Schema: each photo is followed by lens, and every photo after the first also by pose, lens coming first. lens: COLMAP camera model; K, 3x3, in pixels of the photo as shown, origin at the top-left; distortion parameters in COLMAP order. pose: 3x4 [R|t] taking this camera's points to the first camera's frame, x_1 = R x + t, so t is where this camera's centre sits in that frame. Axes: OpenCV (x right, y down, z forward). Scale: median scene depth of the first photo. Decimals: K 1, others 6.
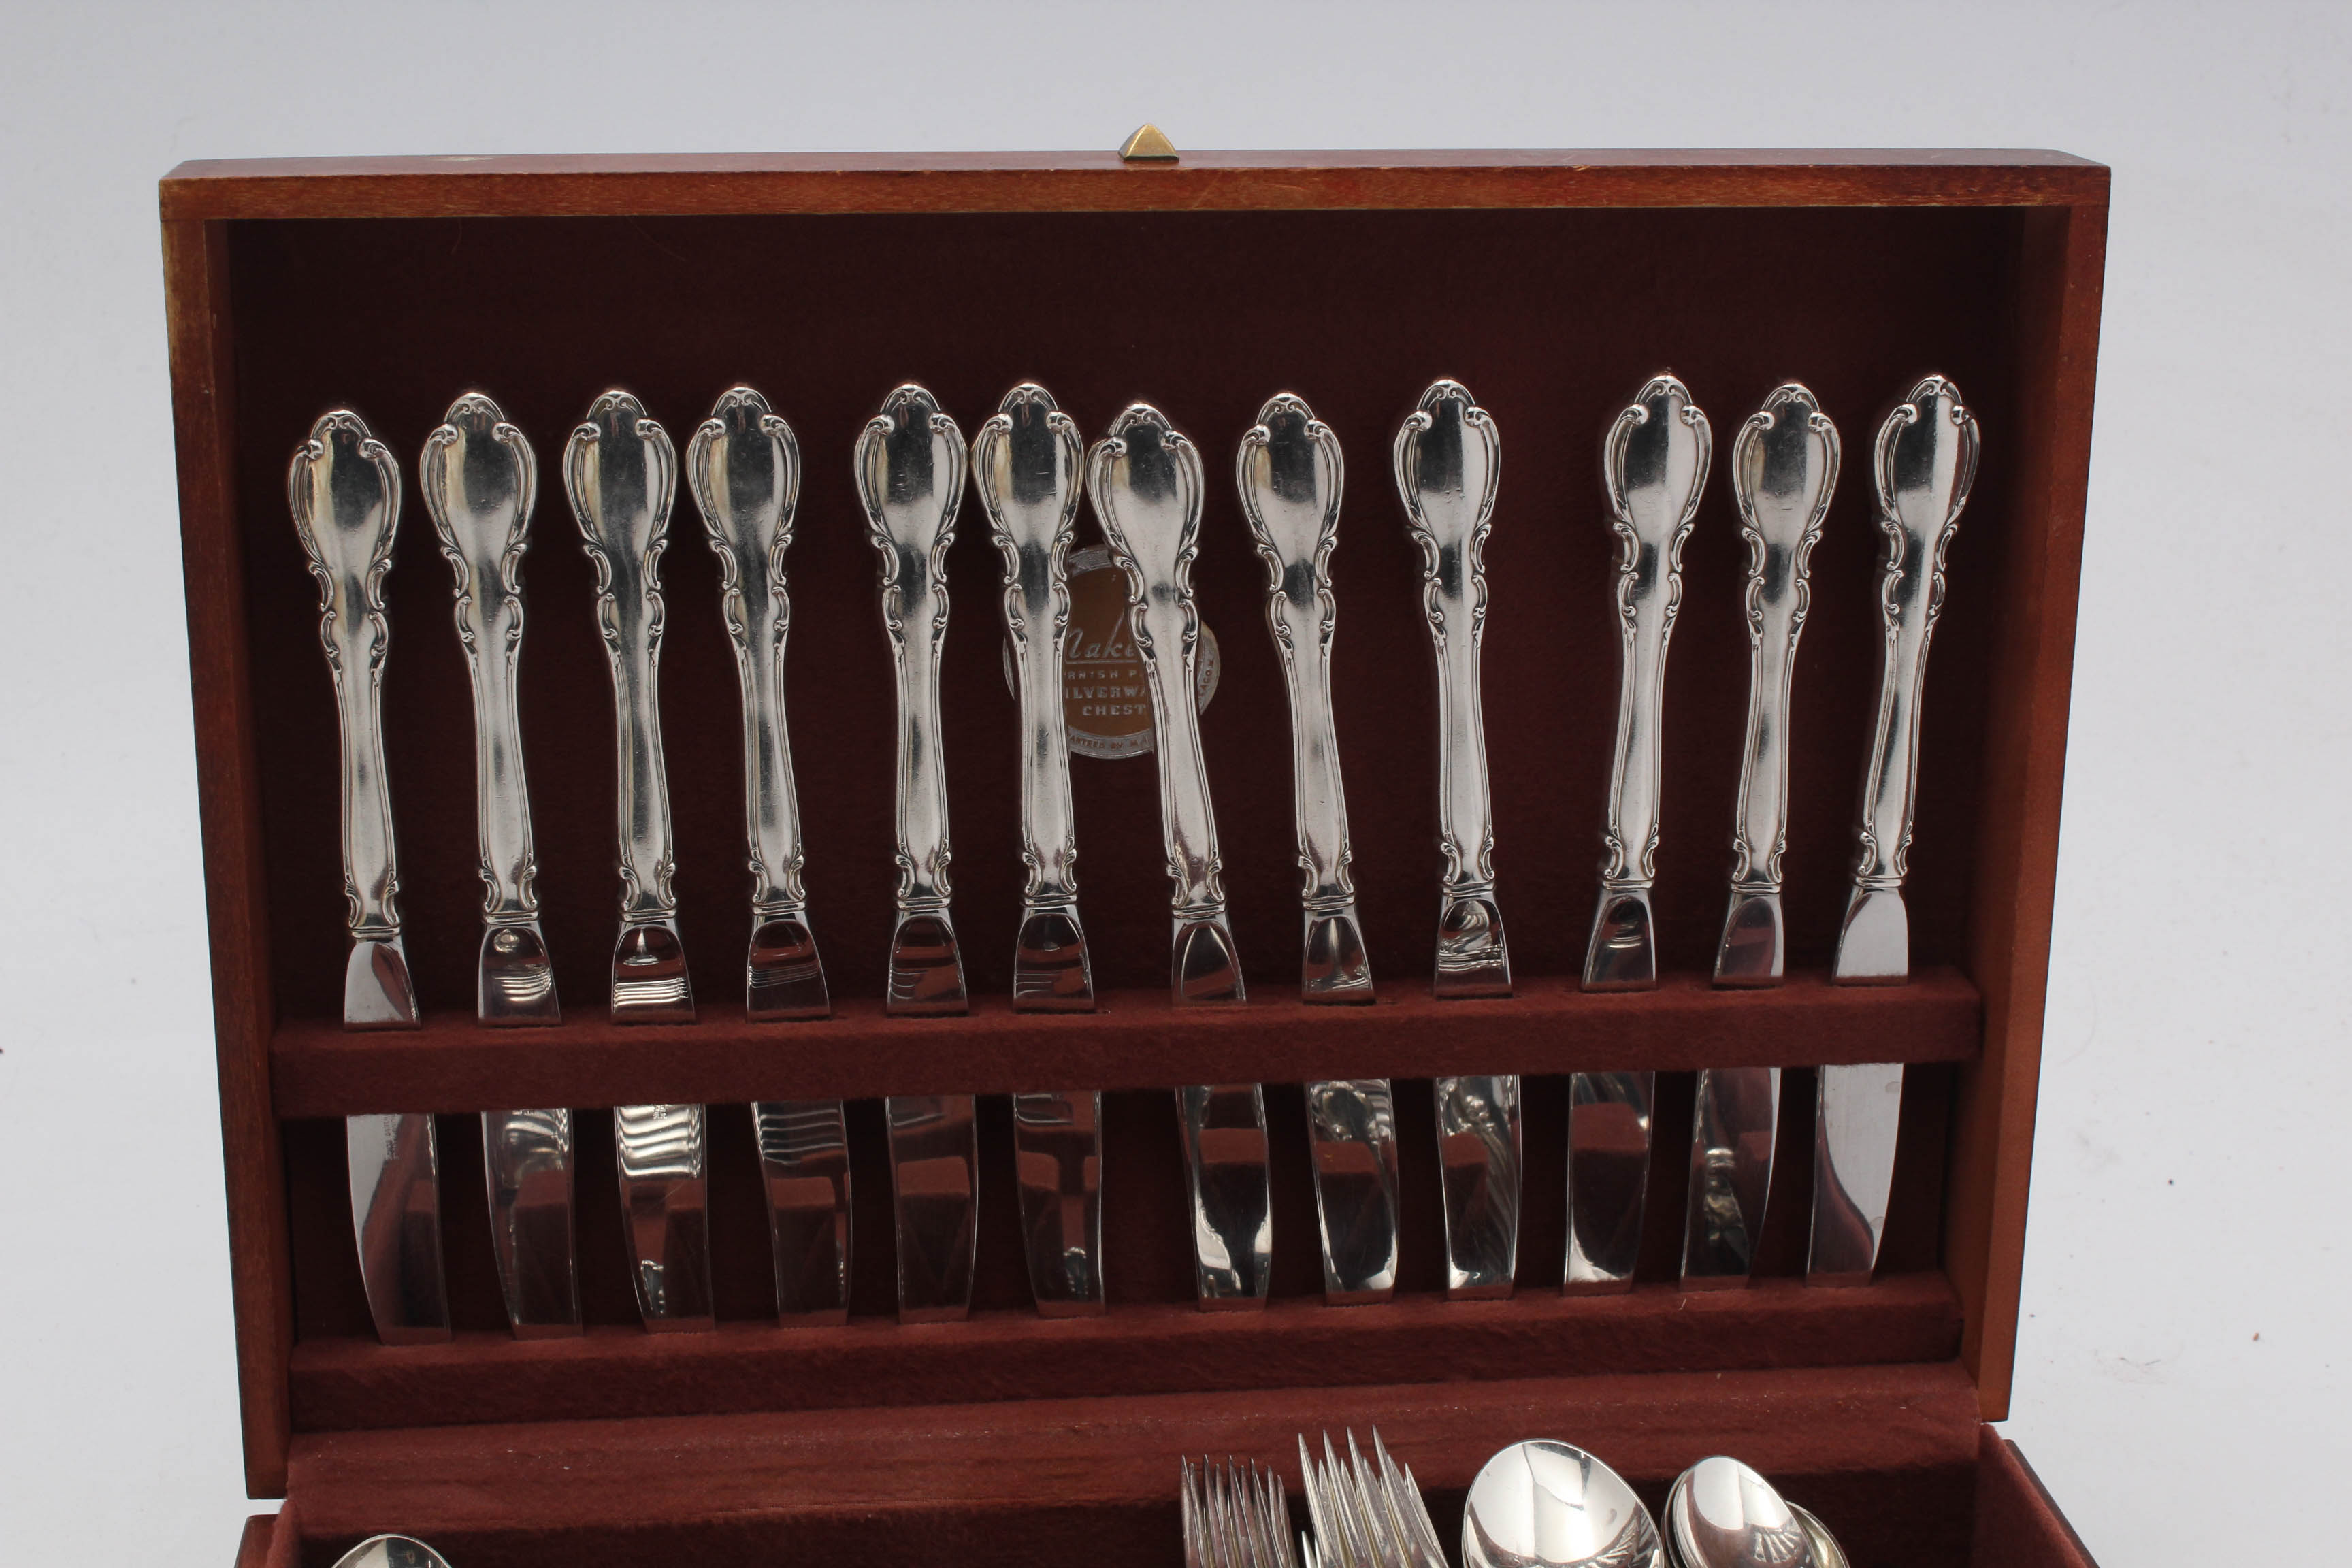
lens RADIAL K [[3973.0, 0, 1176.0], [0, 3973.0, 784.0], [0, 0, 1]] dist [-0.031142, -0.009436]
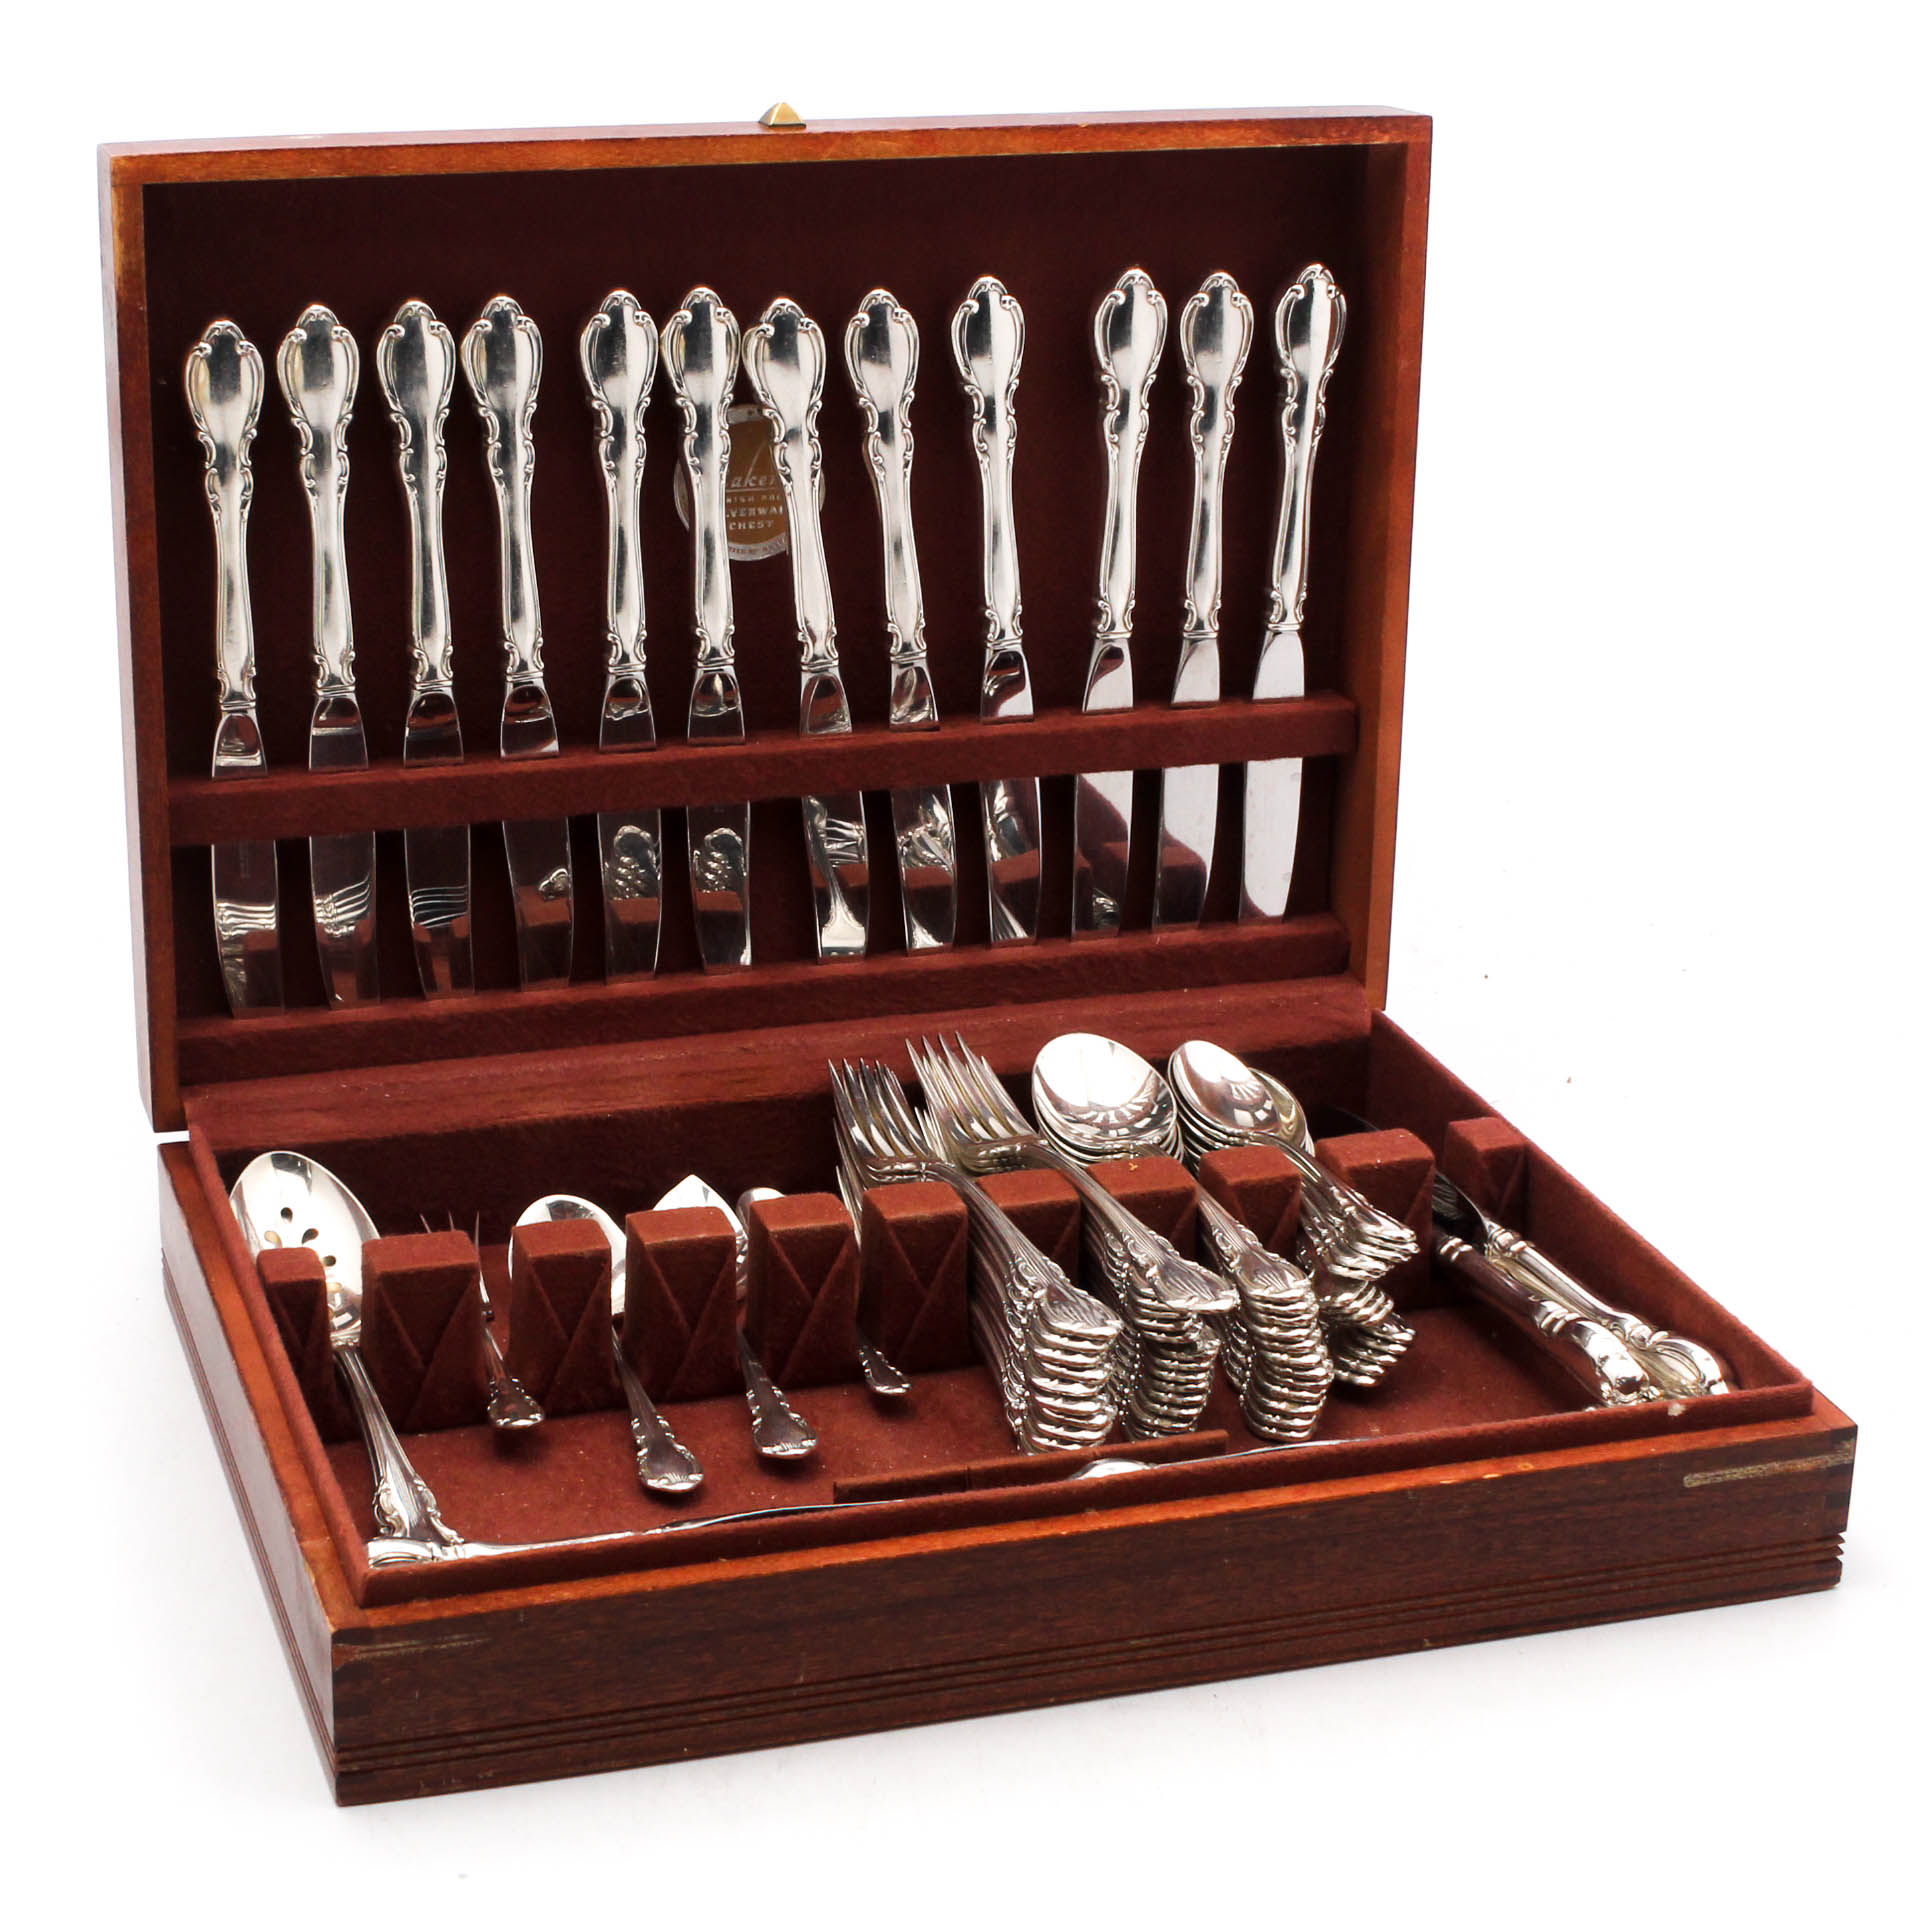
lens RADIAL K [[4478.3, 0, 957.0], [0, 4478.3, 957.0], [0, 0, 1]] dist [-0.040302, 0.210996]
pose [[0.978426, -0.059287, 0.197908, -0.264561], [0.052937, 0.997904, 0.037230, 0.077982], [-0.199701, -0.025950, 0.979513, -0.551086]]
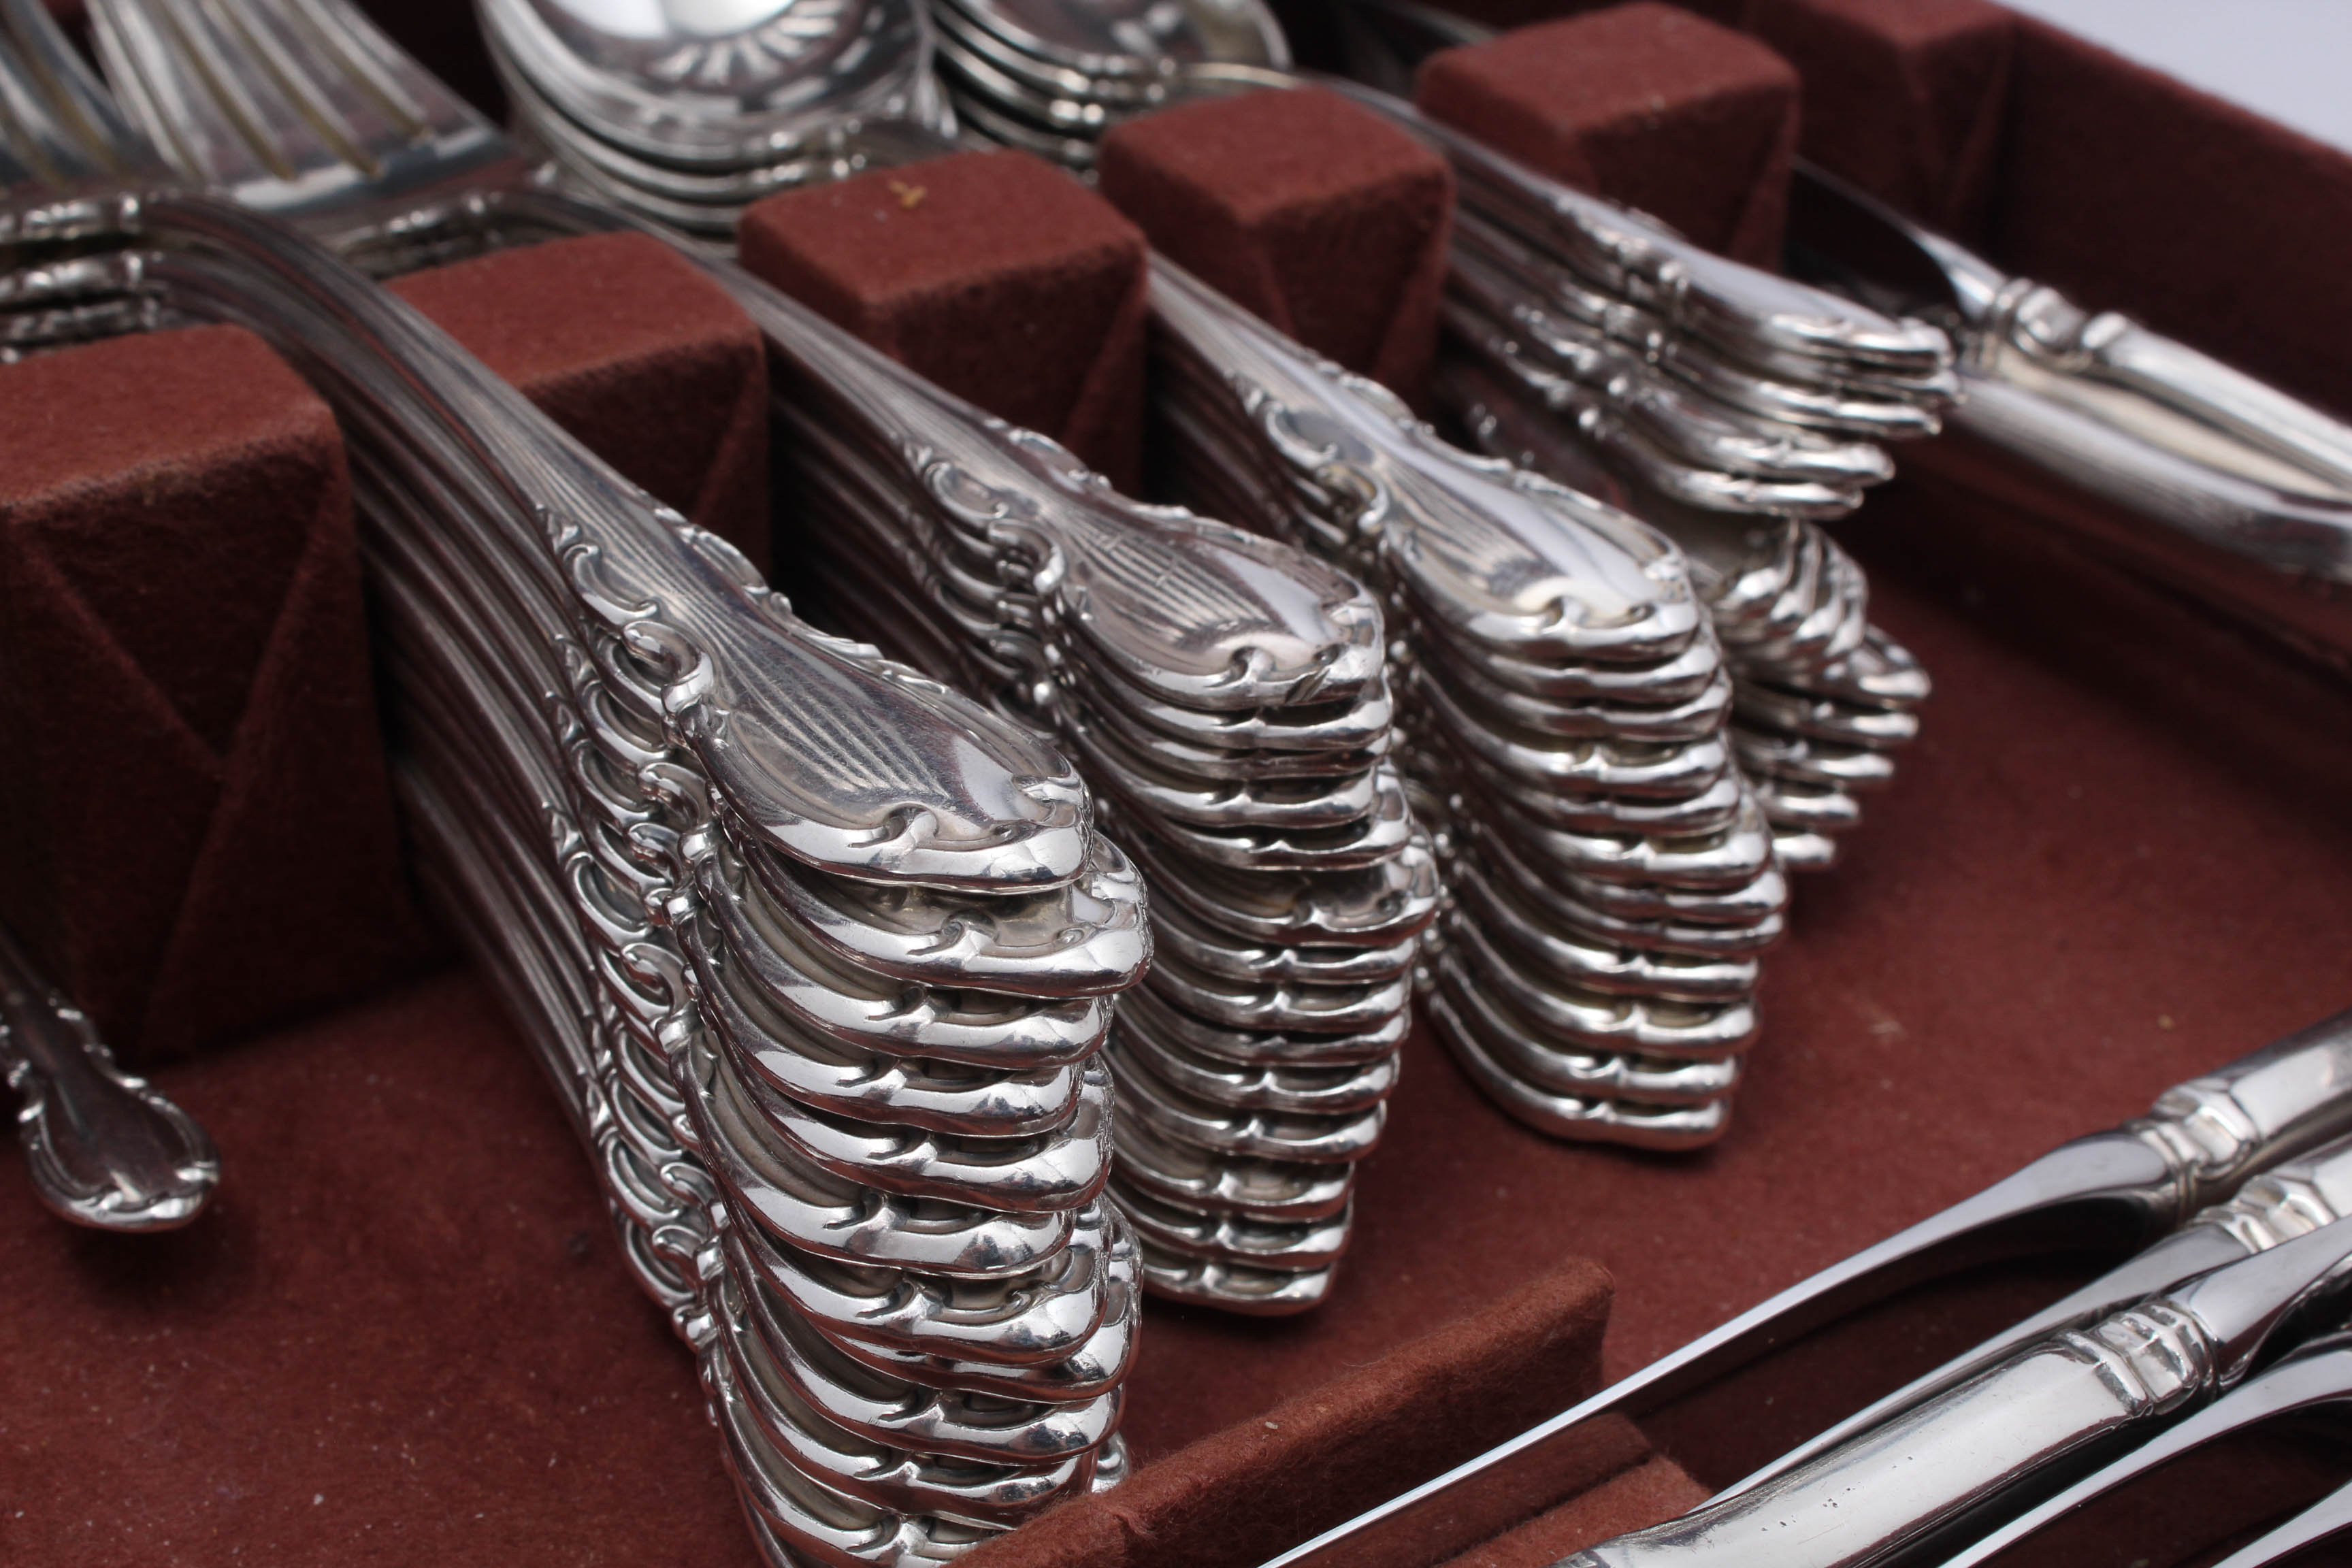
lens RADIAL K [[3334.4, 0, 1176.0], [0, 3334.4, 784.0], [0, 0, 1]] dist [-0.015615, -0.009731]
pose [[0.881259, -0.234156, 0.410554, -0.033616], [0.123683, 0.952632, 0.277839, 0.176178], [-0.456164, -0.194070, 0.868476, 0.613554]]
